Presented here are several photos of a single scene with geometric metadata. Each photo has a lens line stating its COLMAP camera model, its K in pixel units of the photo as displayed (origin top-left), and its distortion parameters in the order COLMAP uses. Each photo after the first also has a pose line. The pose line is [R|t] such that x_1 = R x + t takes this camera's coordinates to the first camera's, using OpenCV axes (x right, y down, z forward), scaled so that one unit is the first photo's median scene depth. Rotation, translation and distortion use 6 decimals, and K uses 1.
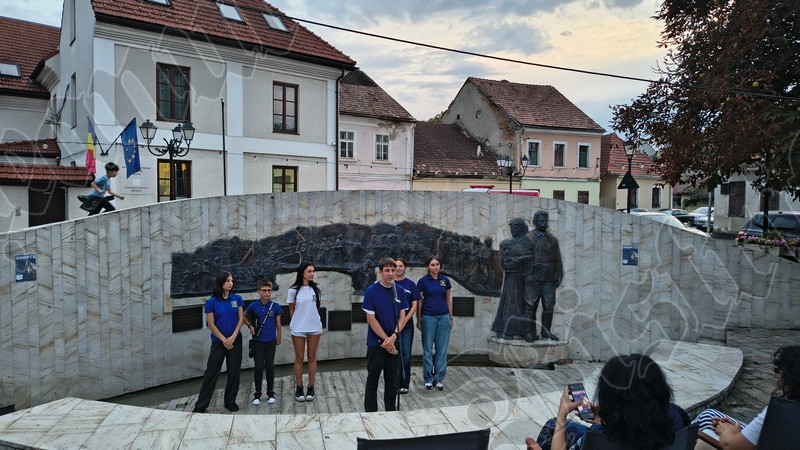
lens RADIAL K [[548.6, 0, 402.2], [0, 548.6, 223.4], [0, 0, 1]] dist [0.057977, -0.083353]
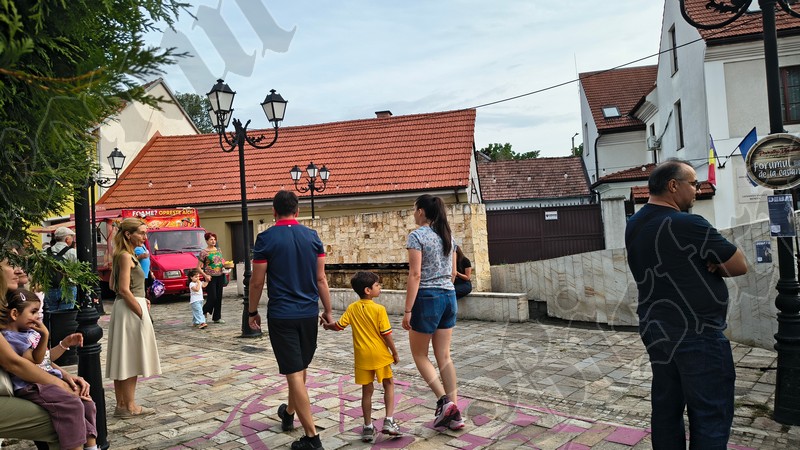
lens RADIAL K [[551.9, 0, 383.5], [0, 551.9, 221.5], [0, 0, 1]] dist [0.007229, -0.000077]
pose [[0.586324, -0.067890, -0.807226, -0.122700], [0.032731, 0.997654, -0.060132, 0.041187], [0.809415, 0.008836, 0.587171, -0.280660]]
